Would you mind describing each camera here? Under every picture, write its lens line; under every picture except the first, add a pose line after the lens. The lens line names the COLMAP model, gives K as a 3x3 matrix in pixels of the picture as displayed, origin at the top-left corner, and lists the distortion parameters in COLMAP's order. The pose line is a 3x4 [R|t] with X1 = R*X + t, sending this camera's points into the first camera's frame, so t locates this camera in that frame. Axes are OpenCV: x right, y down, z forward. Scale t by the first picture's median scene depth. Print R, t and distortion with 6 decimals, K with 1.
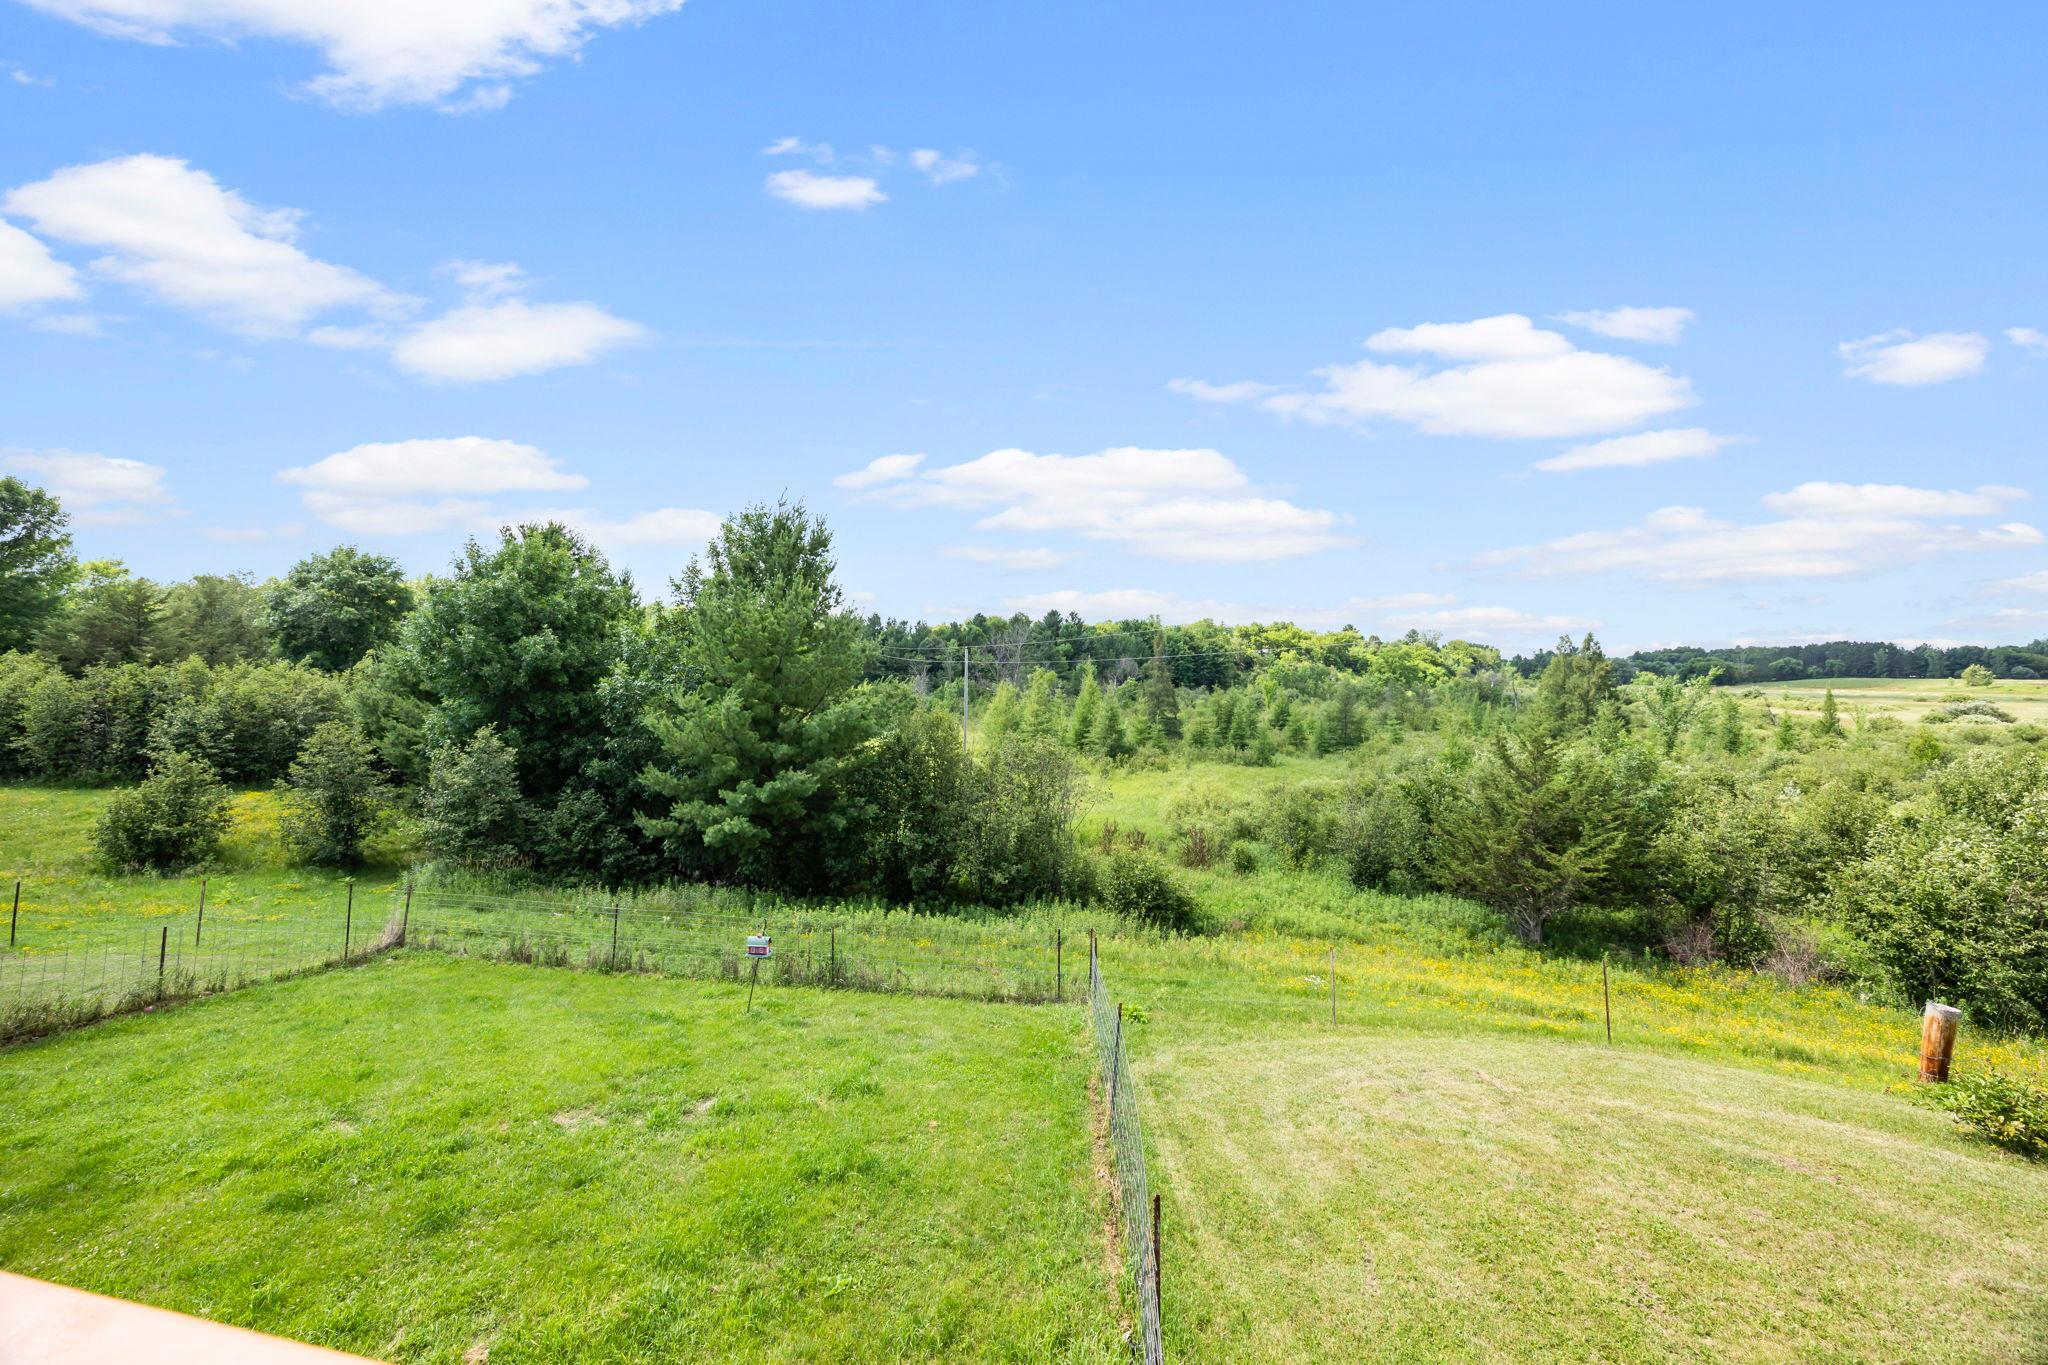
lens RADIAL K [[779.6, 0, 1022.9], [0, 779.6, 671.7], [0, 0, 1]] dist [-0.000747, -0.000116]
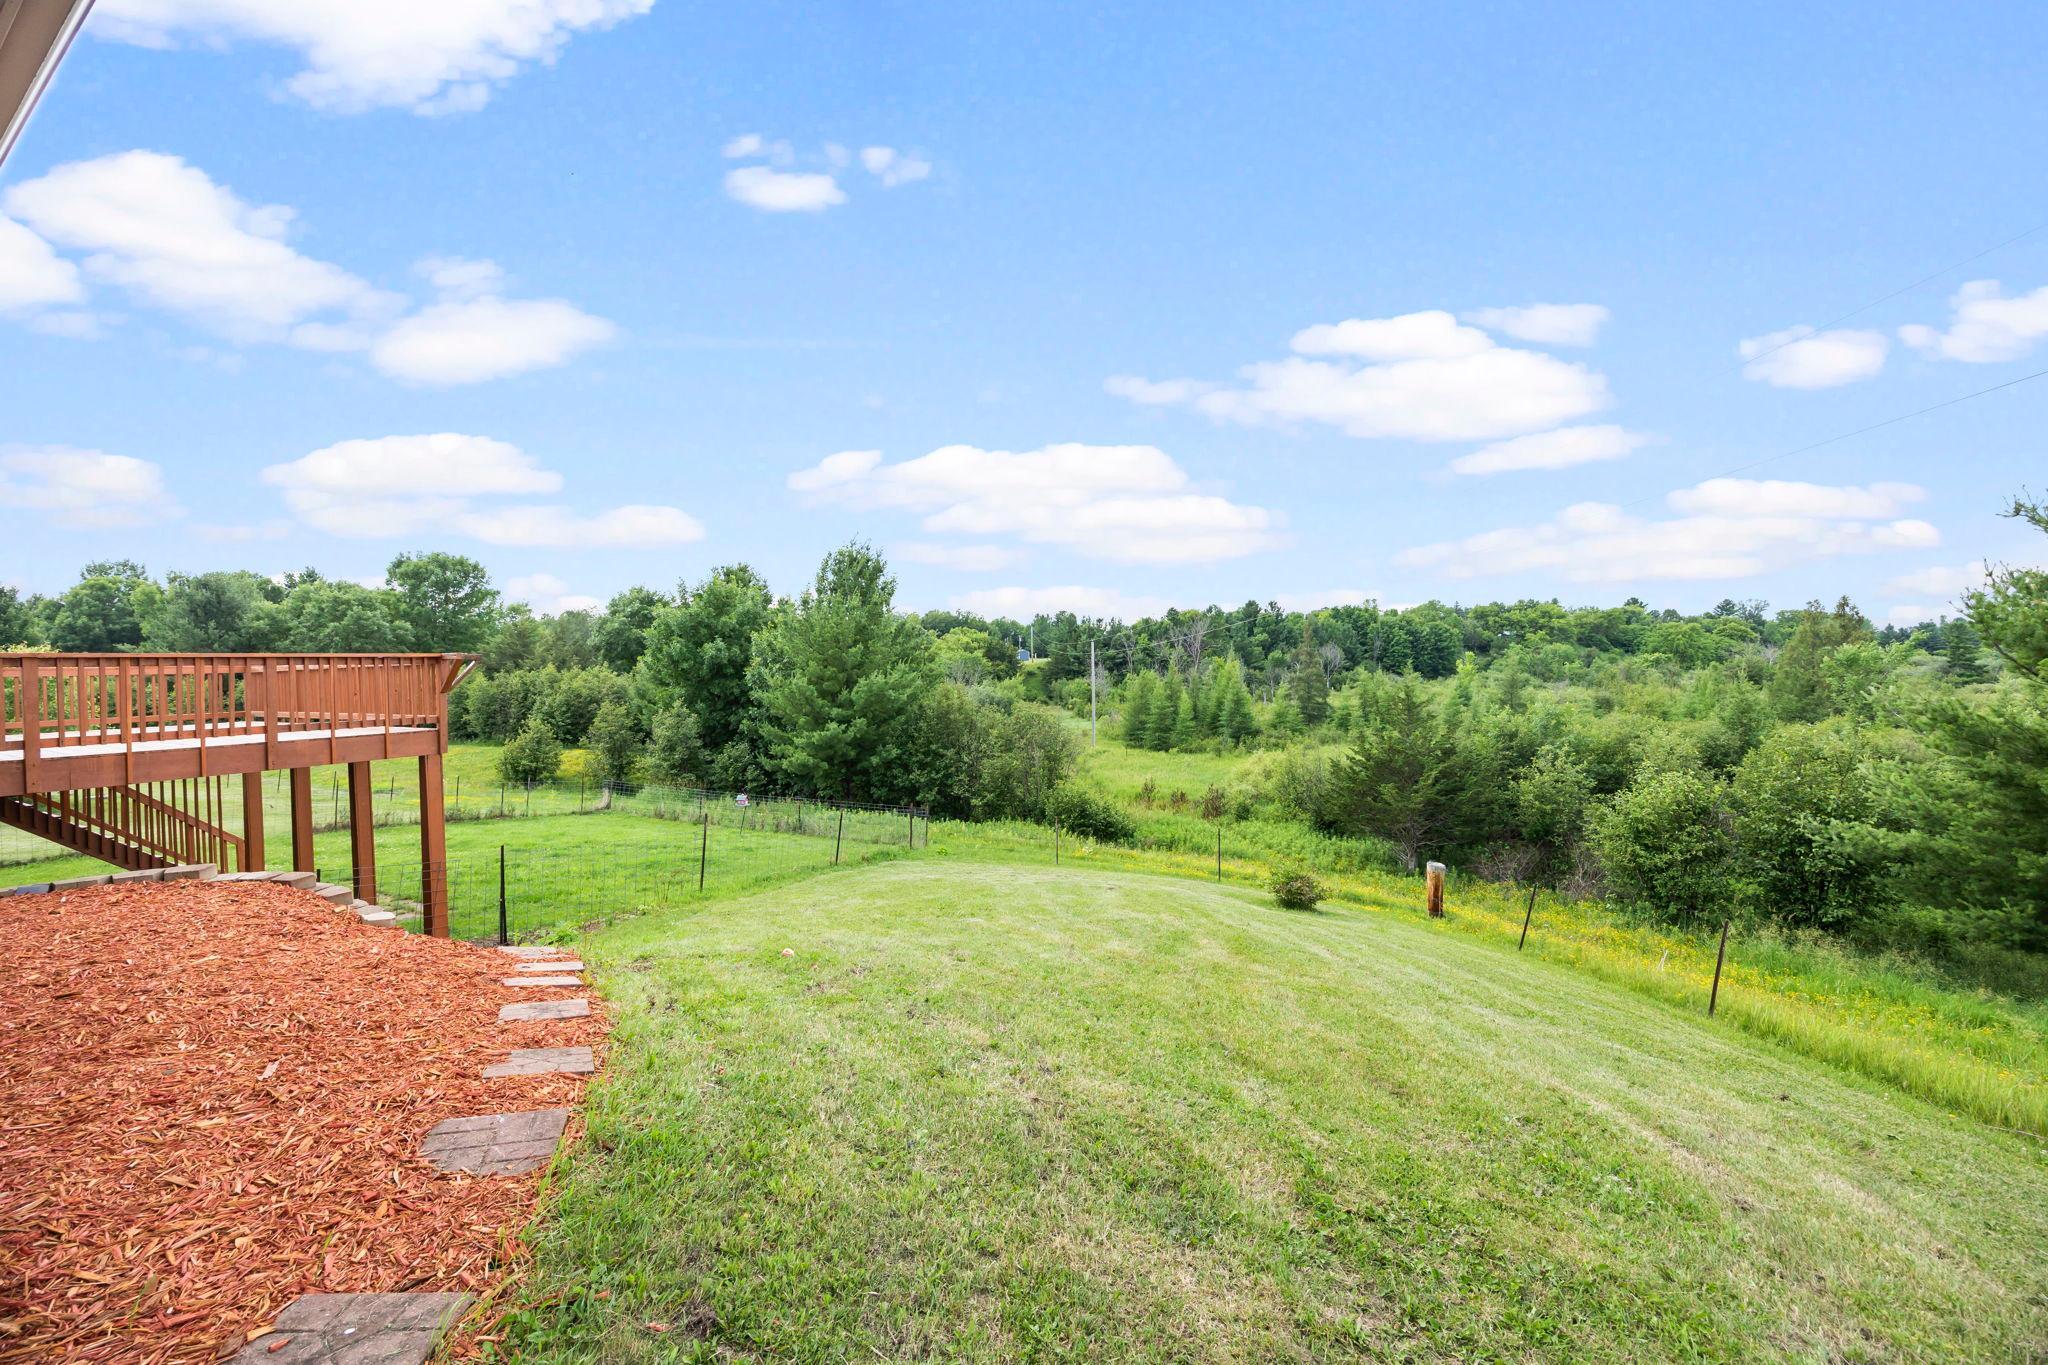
lens RADIAL K [[779.6, 0, 1022.9], [0, 779.6, 671.7], [0, 0, 1]] dist [-0.000747, -0.000116]
pose [[0.953657, -0.027265, -0.299658, 0.383438], [0.028300, 0.999599, -0.000883, 0.028052], [0.299562, -0.007638, 0.954046, -0.258017]]
